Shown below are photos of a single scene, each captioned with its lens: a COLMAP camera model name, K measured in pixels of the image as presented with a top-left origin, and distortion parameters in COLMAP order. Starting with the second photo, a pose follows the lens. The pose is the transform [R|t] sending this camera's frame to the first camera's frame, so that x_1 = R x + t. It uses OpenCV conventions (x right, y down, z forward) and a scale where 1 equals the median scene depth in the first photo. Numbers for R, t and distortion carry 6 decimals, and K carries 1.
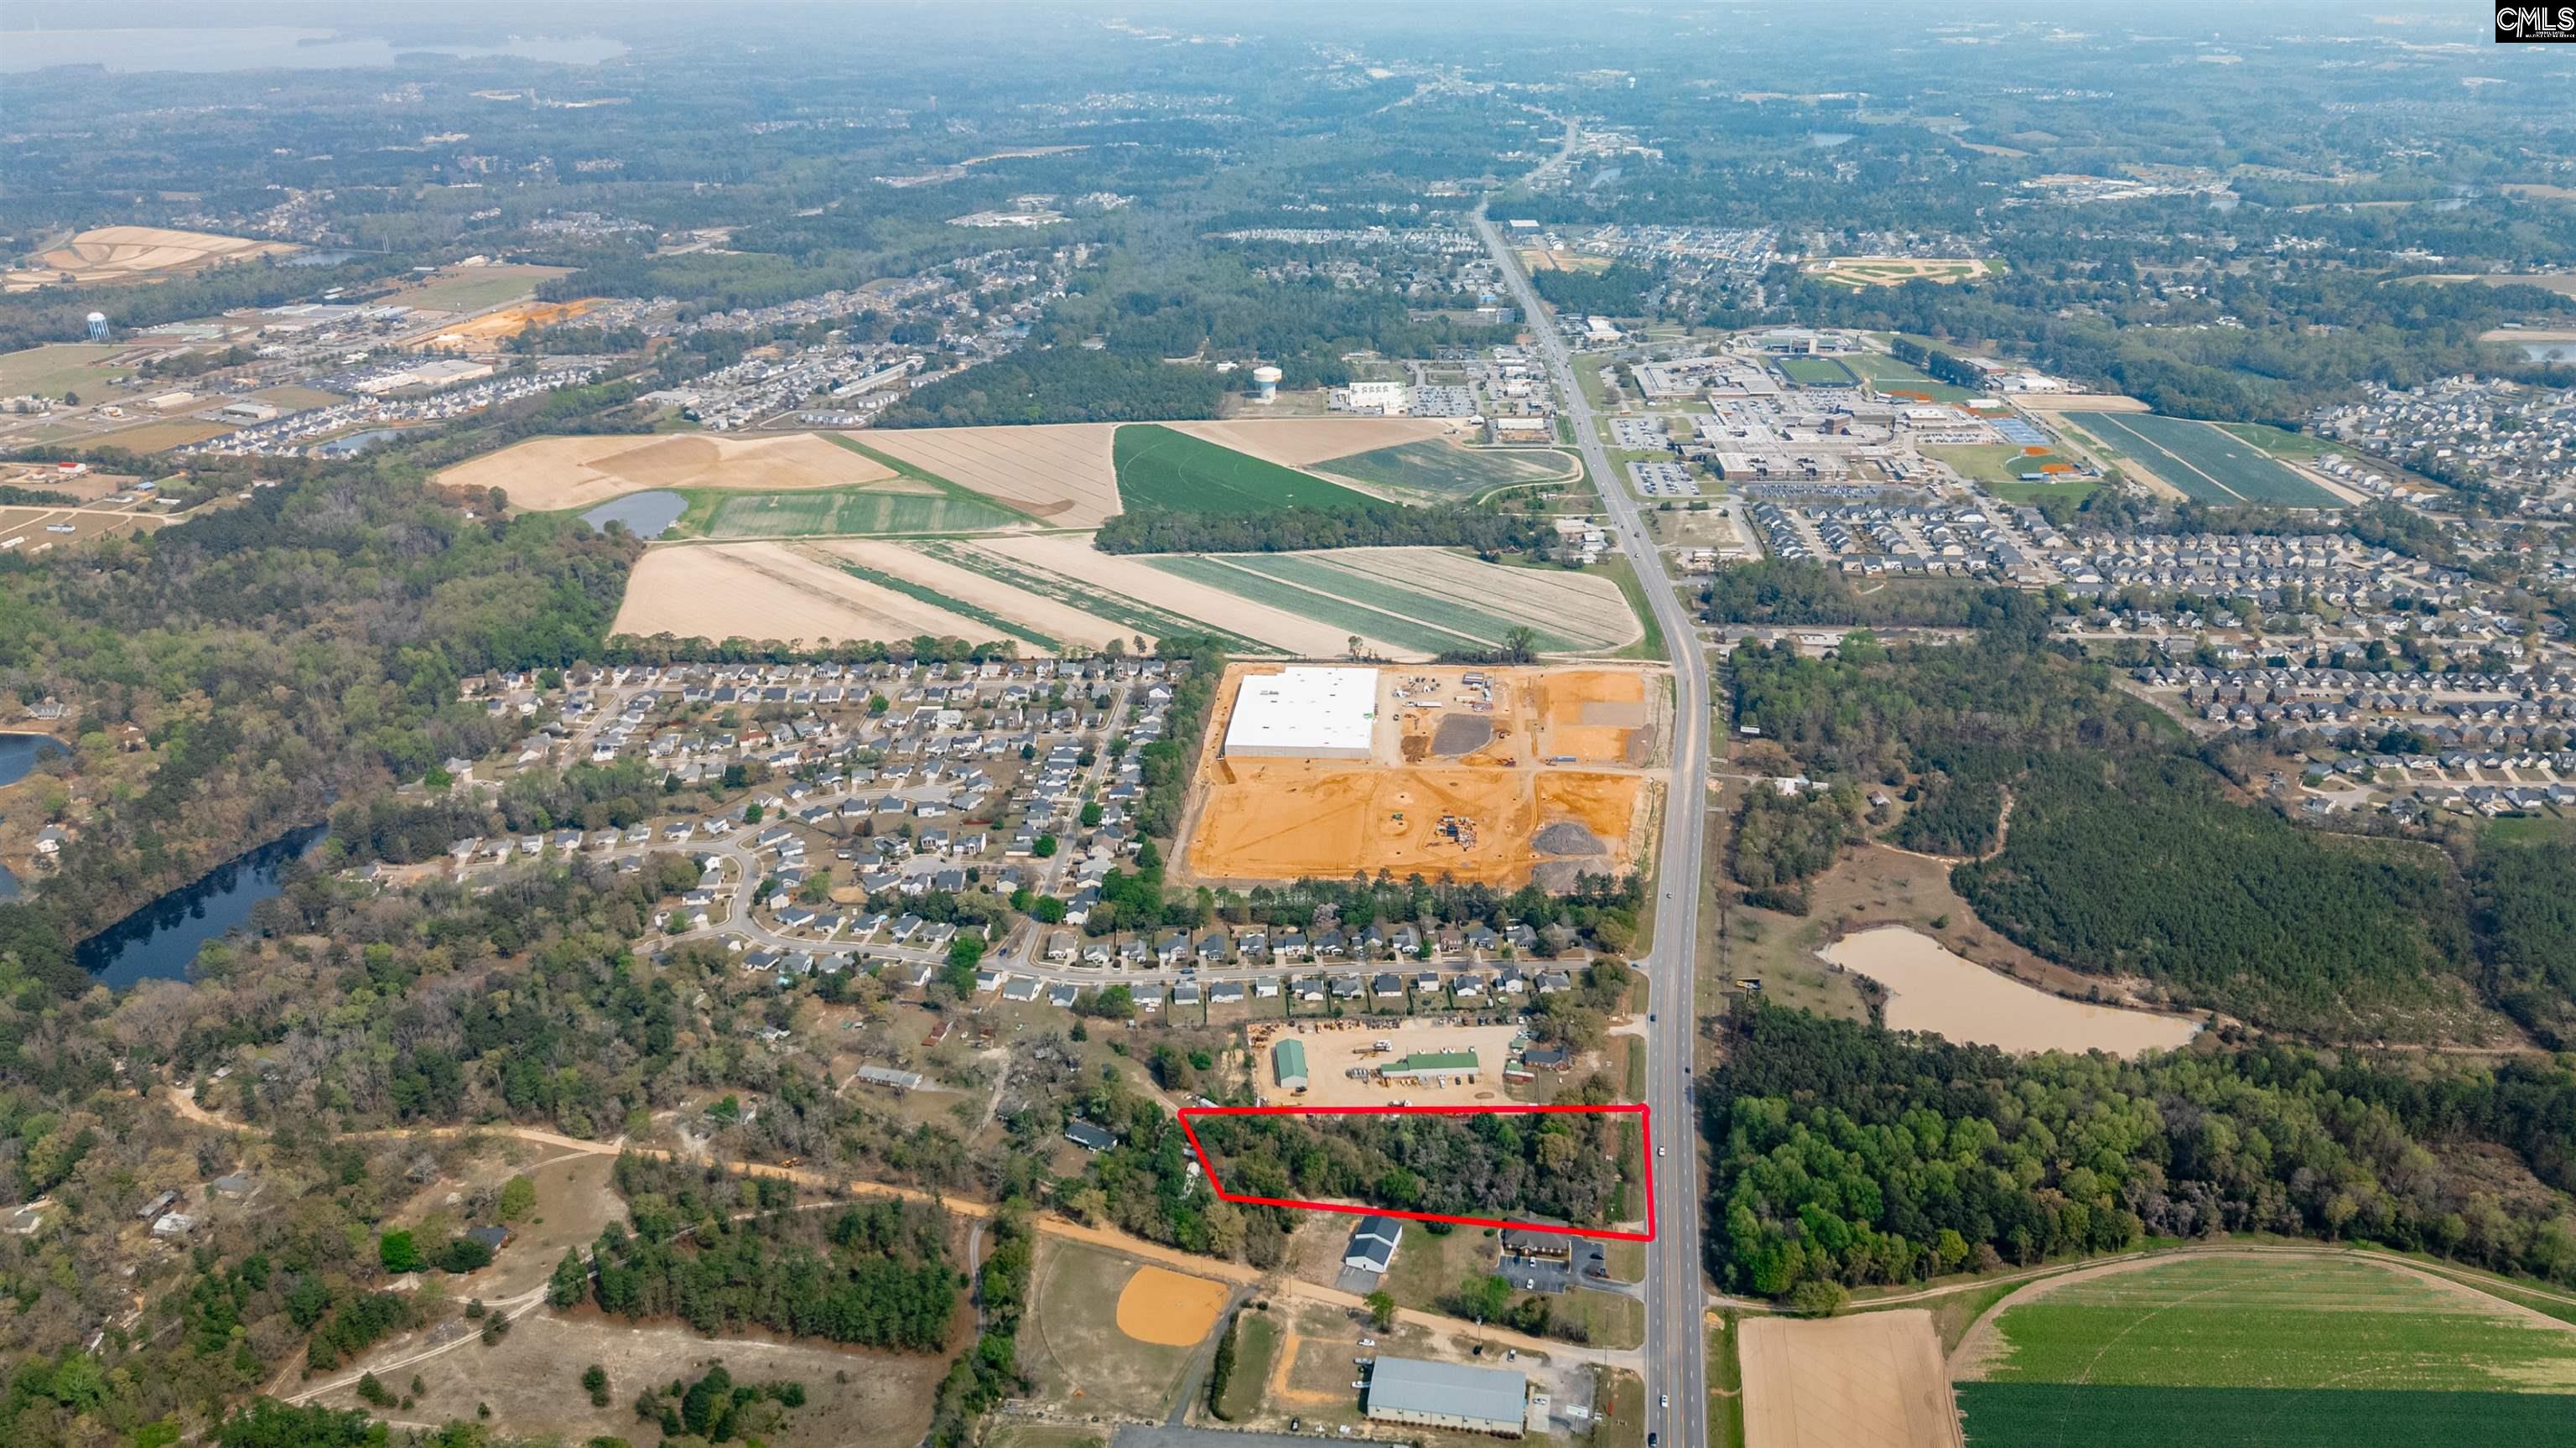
lens RADIAL K [[1889.9, 0, 1294.4], [0, 1889.9, 728.7], [0, 0, 1]] dist [0.069877, -0.067096]
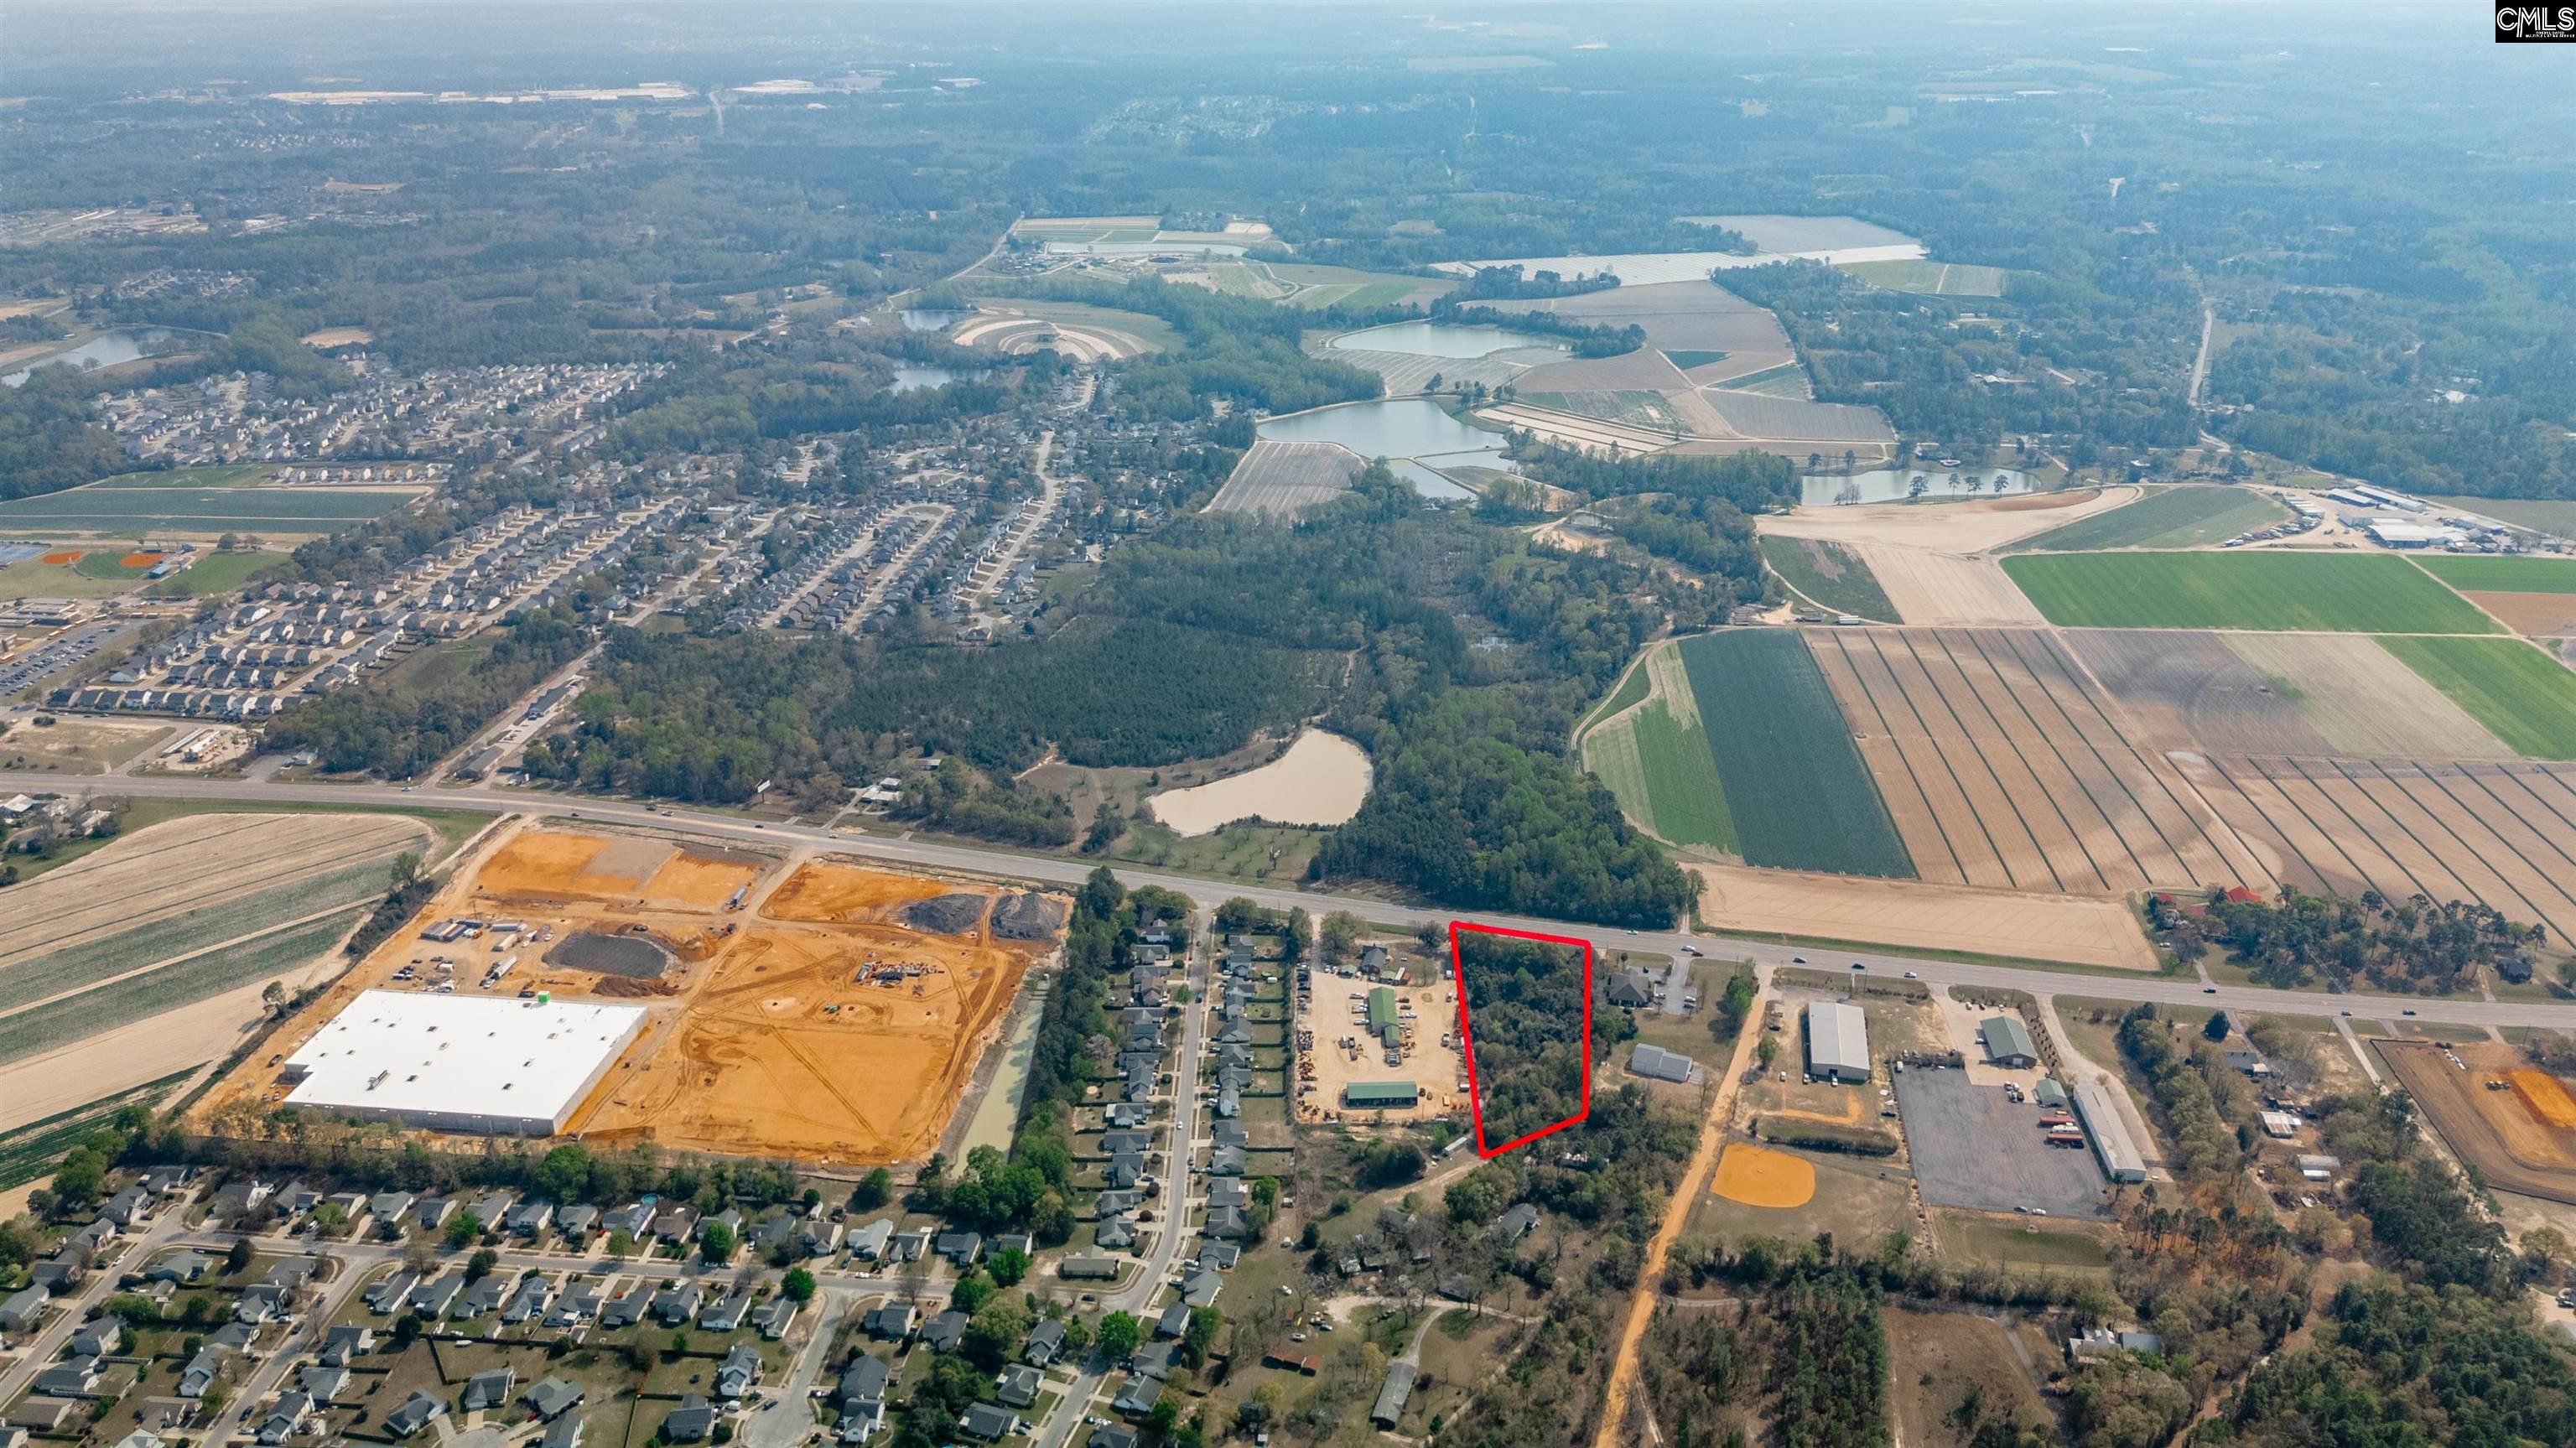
lens RADIAL K [[1889.9, 0, 1281.4], [0, 1889.9, 732.9], [0, 0, 1]] dist [0.069877, -0.067096]
pose [[0.049472, -0.384387, 0.921846, -0.567299], [0.392749, 0.856108, 0.335898, -0.223536], [-0.918314, 0.345436, 0.193321, 0.548945]]
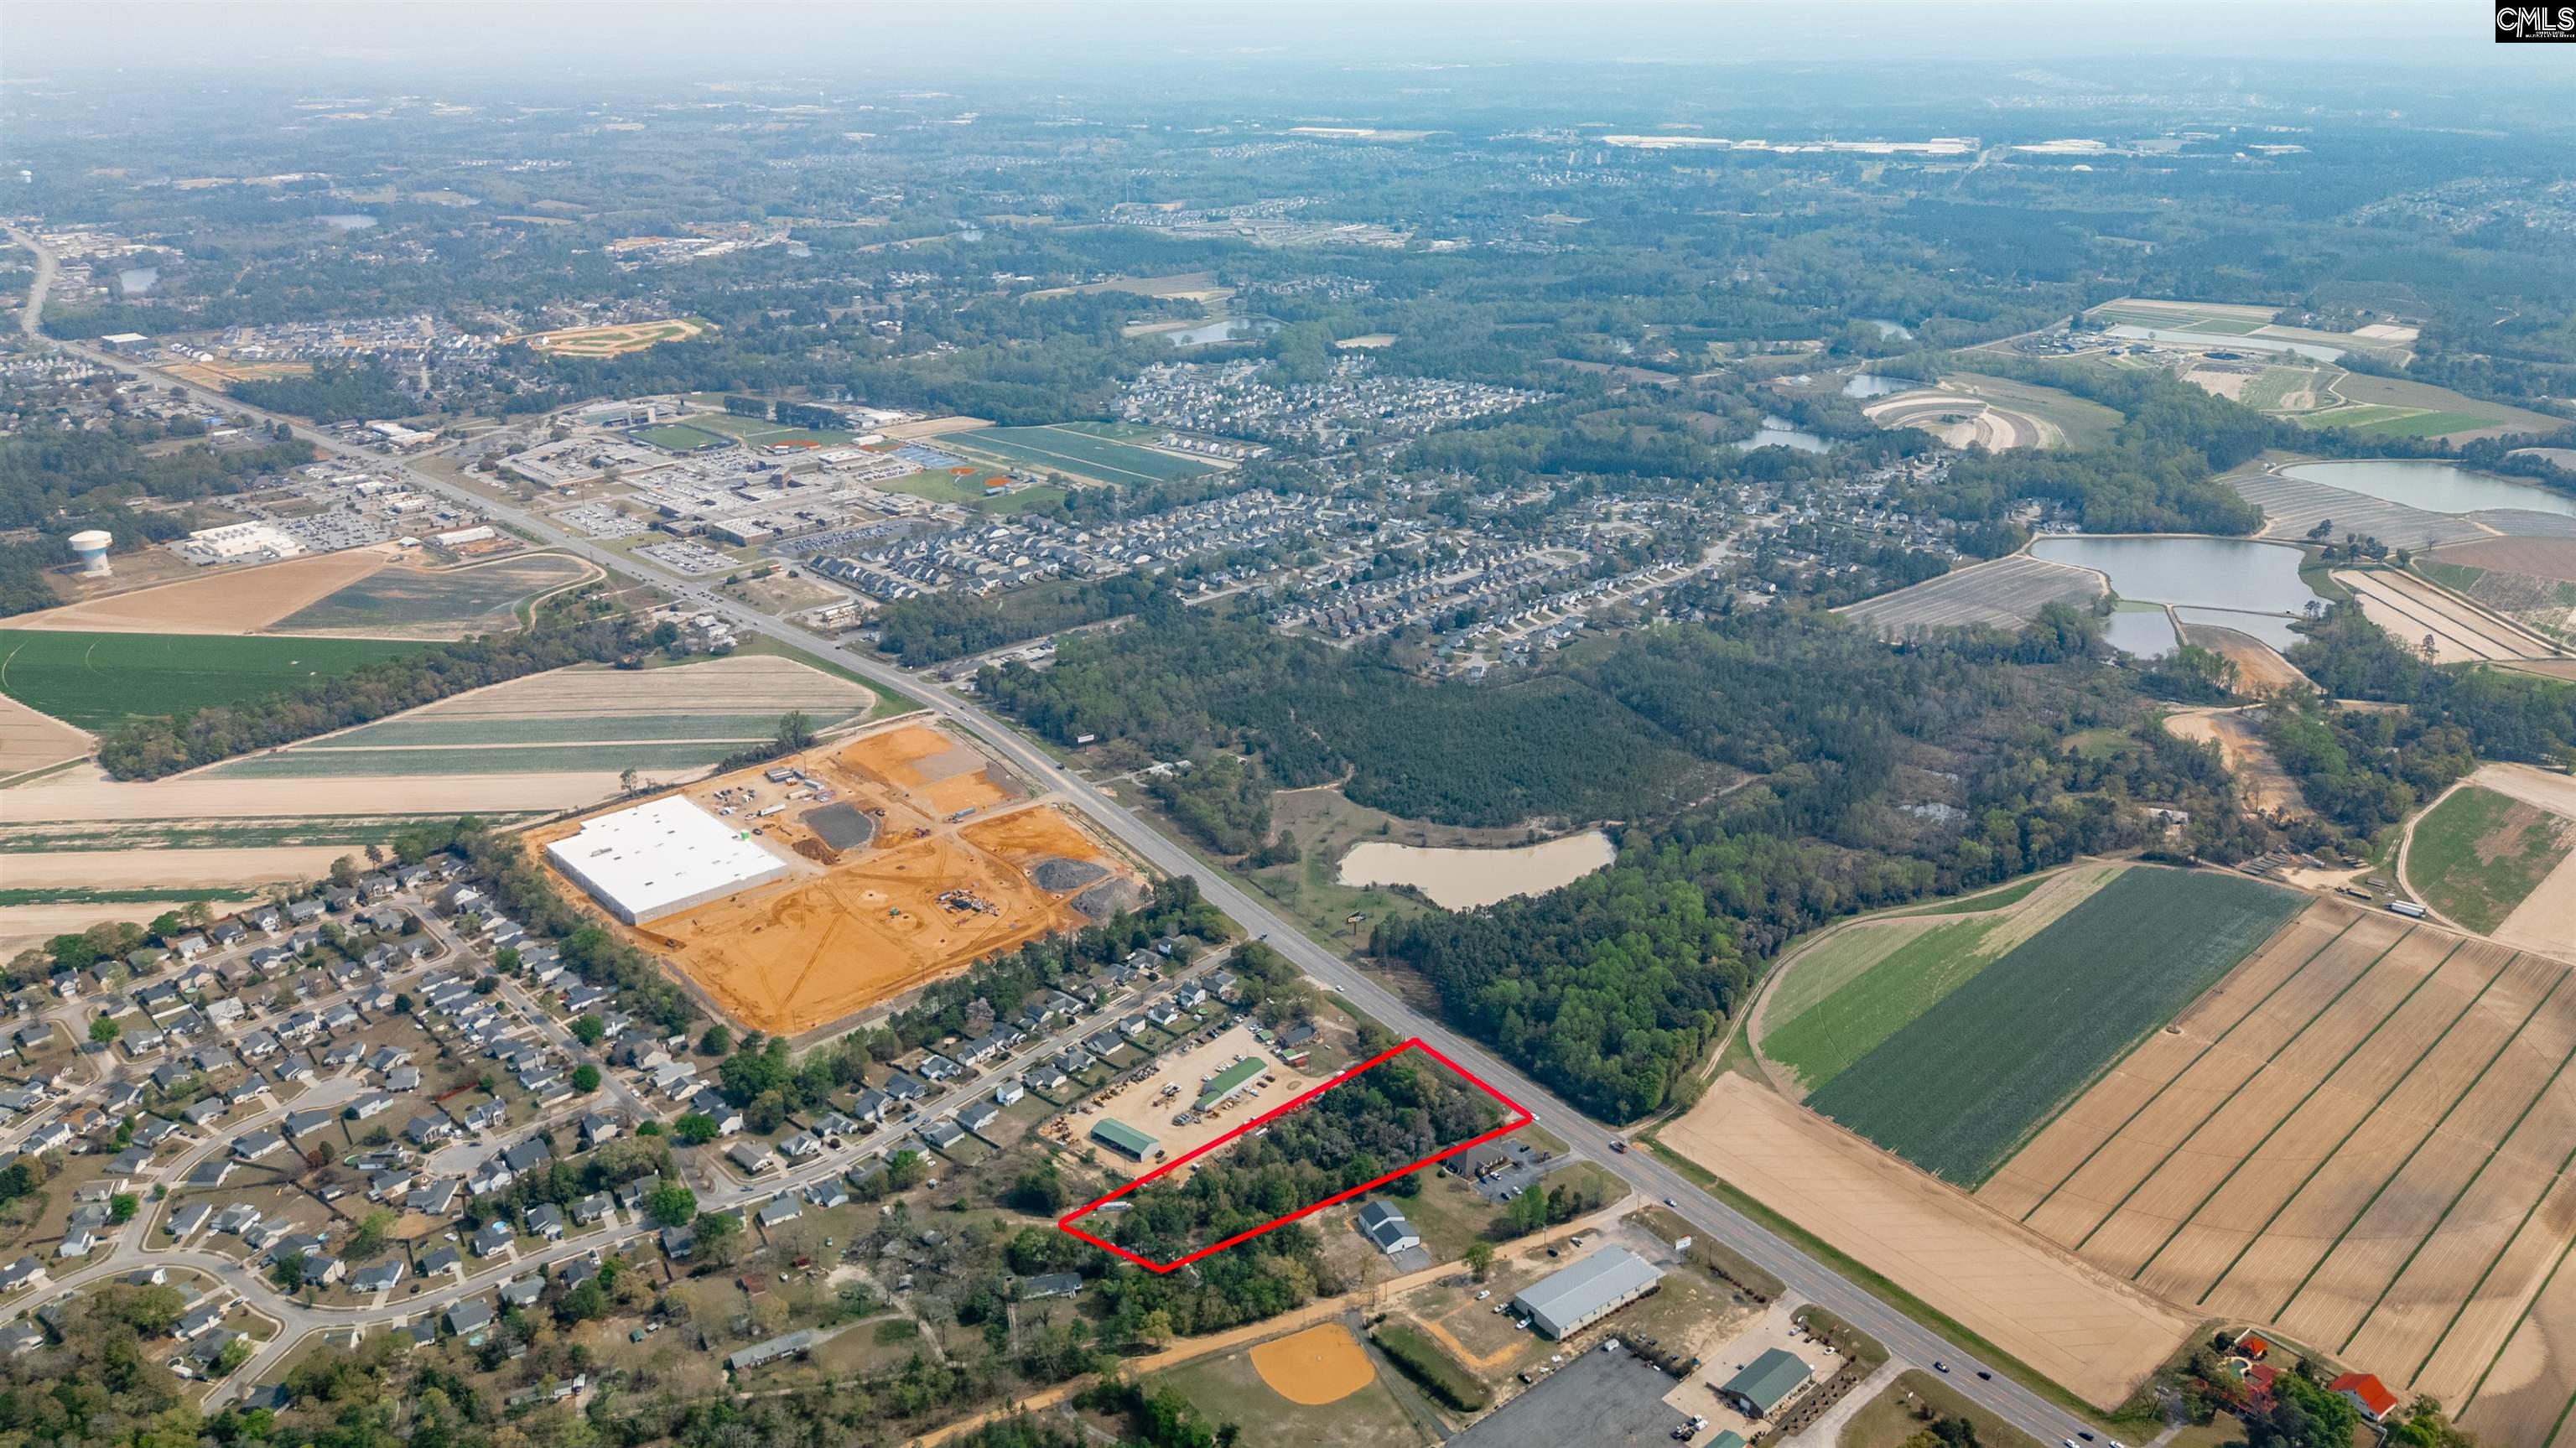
lens RADIAL K [[1889.9, 0, 1288.7], [0, 1889.9, 712.7], [0, 0, 1]] dist [0.069877, -0.067096]
pose [[0.689365, -0.255180, 0.677982, -0.378627], [0.283195, 0.956356, 0.072006, -0.054558], [-0.666766, 0.142362, 0.731544, 0.136581]]
